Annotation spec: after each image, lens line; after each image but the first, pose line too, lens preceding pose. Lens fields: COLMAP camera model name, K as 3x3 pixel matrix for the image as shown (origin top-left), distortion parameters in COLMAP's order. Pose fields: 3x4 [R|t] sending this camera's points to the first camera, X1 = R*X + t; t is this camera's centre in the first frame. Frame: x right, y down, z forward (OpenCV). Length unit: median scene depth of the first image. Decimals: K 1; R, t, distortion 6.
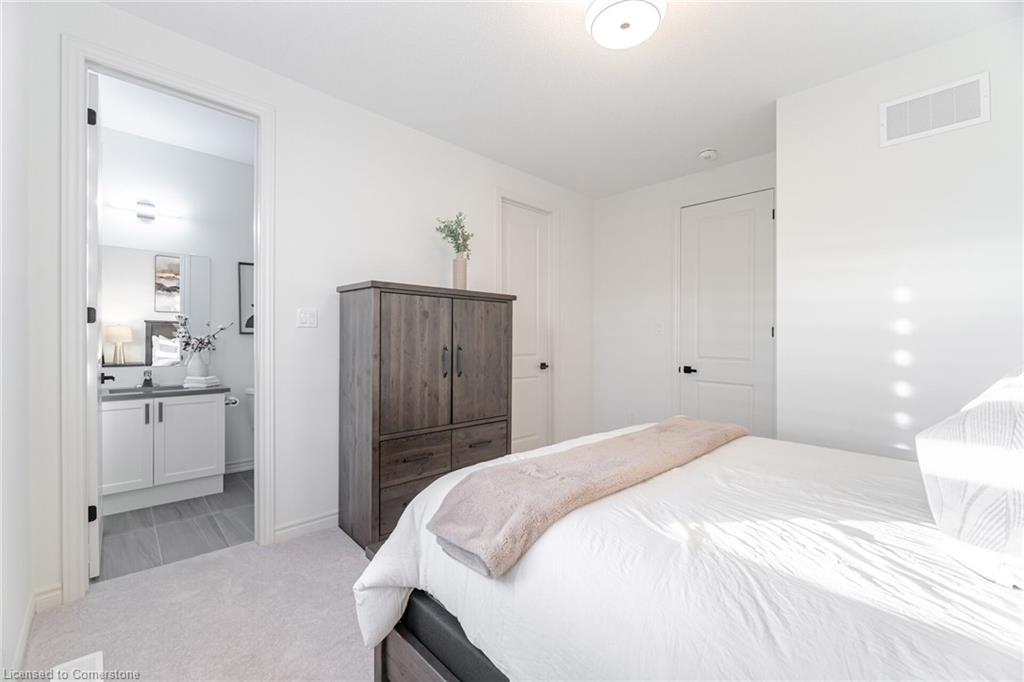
lens RADIAL K [[427.2, 0, 509.8], [0, 427.2, 345.0], [0, 0, 1]] dist [-0.001634, -0.000219]
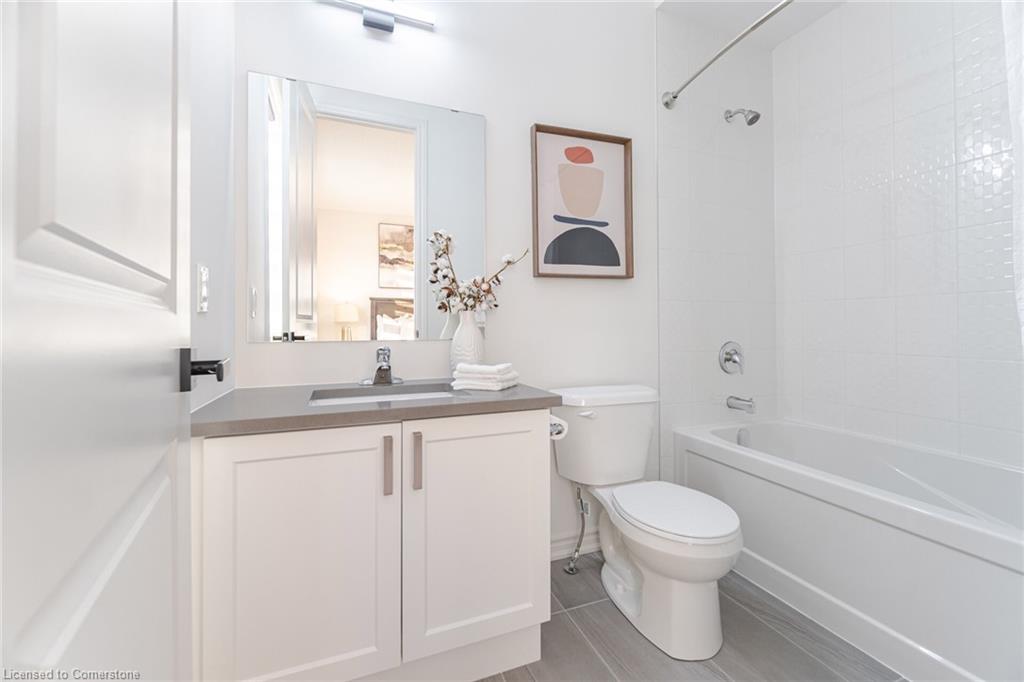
lens RADIAL K [[425.1, 0, 509.2], [0, 425.1, 334.9], [0, 0, 1]] dist [-0.001203, -0.000466]
pose [[0.926838, -0.004981, -0.375428, -0.277458], [0.003948, 0.999986, -0.003520, 0.023695], [0.375441, 0.001780, 0.926845, 0.315946]]
